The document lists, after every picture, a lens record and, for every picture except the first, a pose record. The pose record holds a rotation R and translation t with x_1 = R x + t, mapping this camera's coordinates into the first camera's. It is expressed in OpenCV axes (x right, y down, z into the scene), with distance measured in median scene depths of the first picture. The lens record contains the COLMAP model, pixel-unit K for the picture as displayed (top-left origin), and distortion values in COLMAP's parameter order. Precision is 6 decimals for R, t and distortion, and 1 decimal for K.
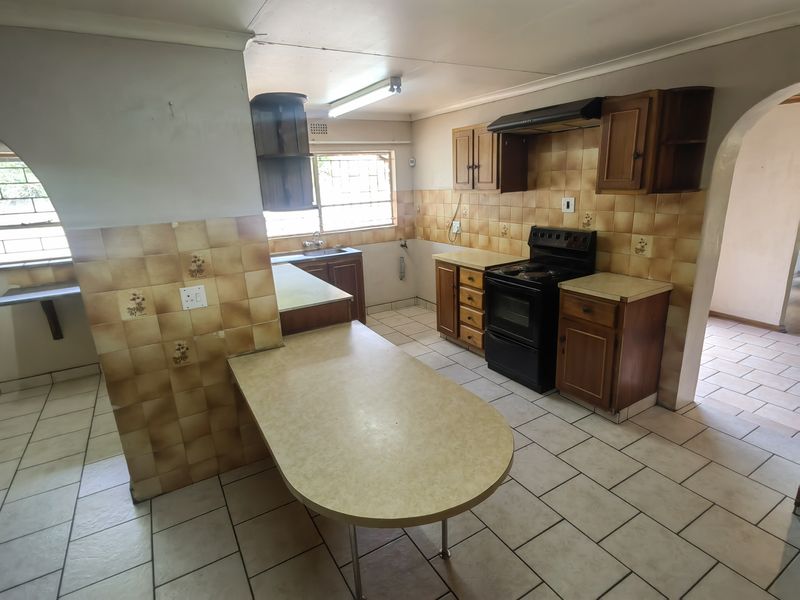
lens RADIAL K [[431.6, 0, 404.7], [0, 431.6, 304.2], [0, 0, 1]] dist [-0.009820, 0.007049]
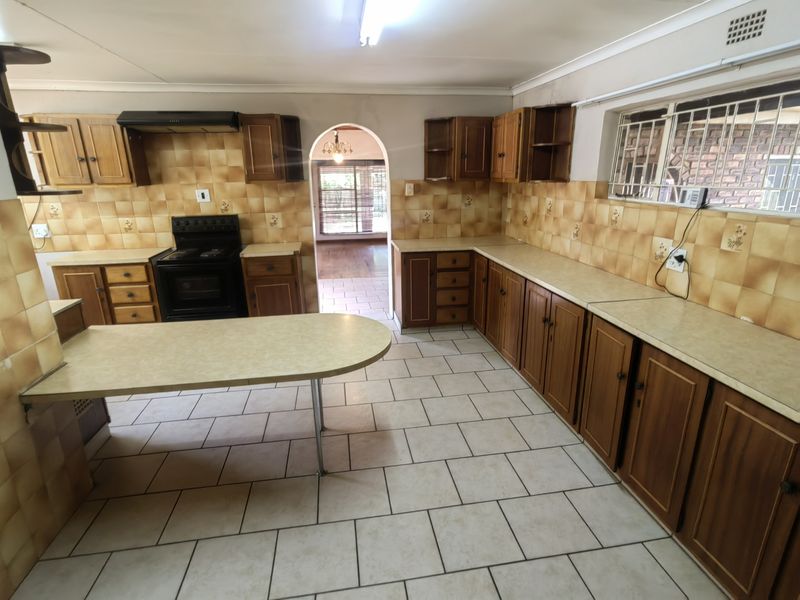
lens RADIAL K [[431.6, 0, 403.7], [0, 431.6, 304.8], [0, 0, 1]] dist [-0.009820, 0.007049]
pose [[0.374315, -0.240061, 0.895689, -0.587045], [0.263372, 0.953654, 0.145532, 0.033416], [-0.889114, 0.181424, 0.420192, 0.058576]]
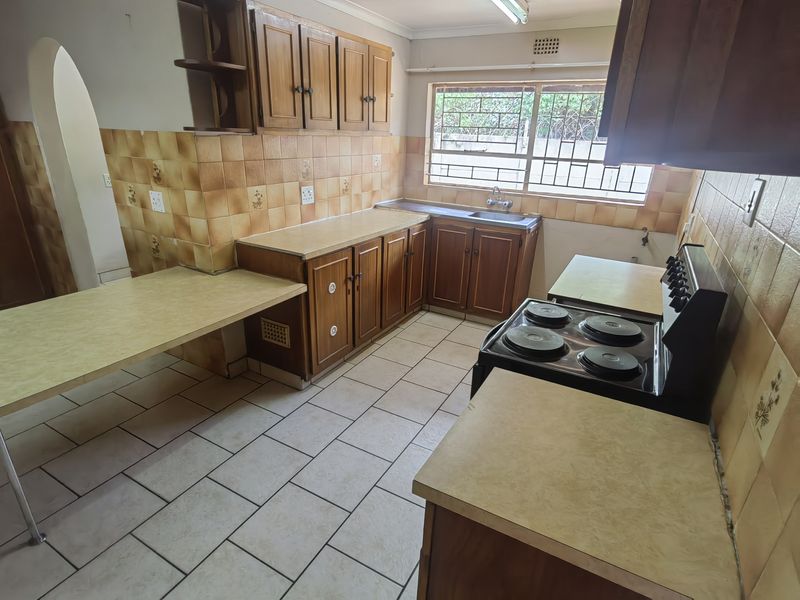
lens RADIAL K [[431.6, 0, 407.2], [0, 431.6, 302.5], [0, 0, 1]] dist [-0.009820, 0.007049]
pose [[0.501037, 0.370380, -0.782164, 0.575684], [-0.300353, 0.922035, 0.244214, -0.170402], [0.811634, 0.112565, 0.573218, 0.634424]]
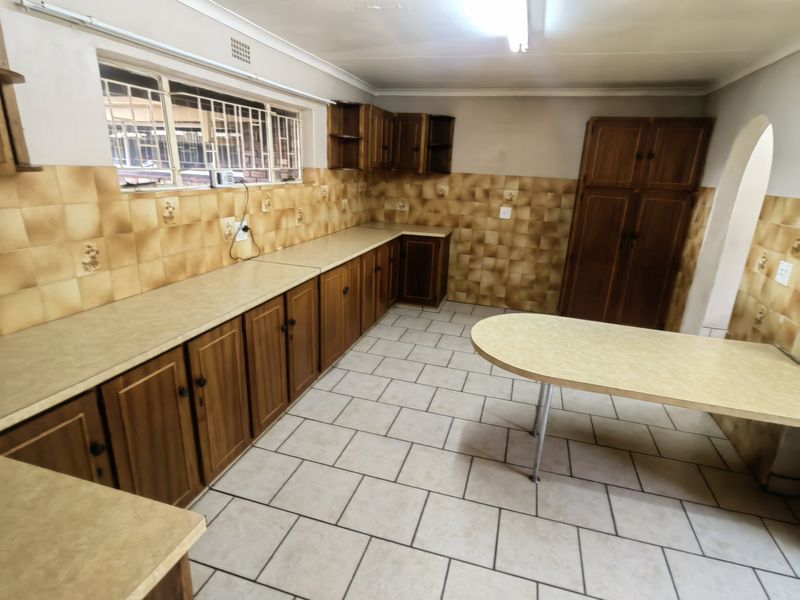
lens RADIAL K [[431.6, 0, 407.0], [0, 431.6, 303.7], [0, 0, 1]] dist [-0.009820, 0.007049]
pose [[-0.732900, 0.214551, -0.645620, 0.601562], [-0.210409, 0.830965, 0.514999, -0.206916], [0.646981, 0.513288, -0.563871, 0.717915]]
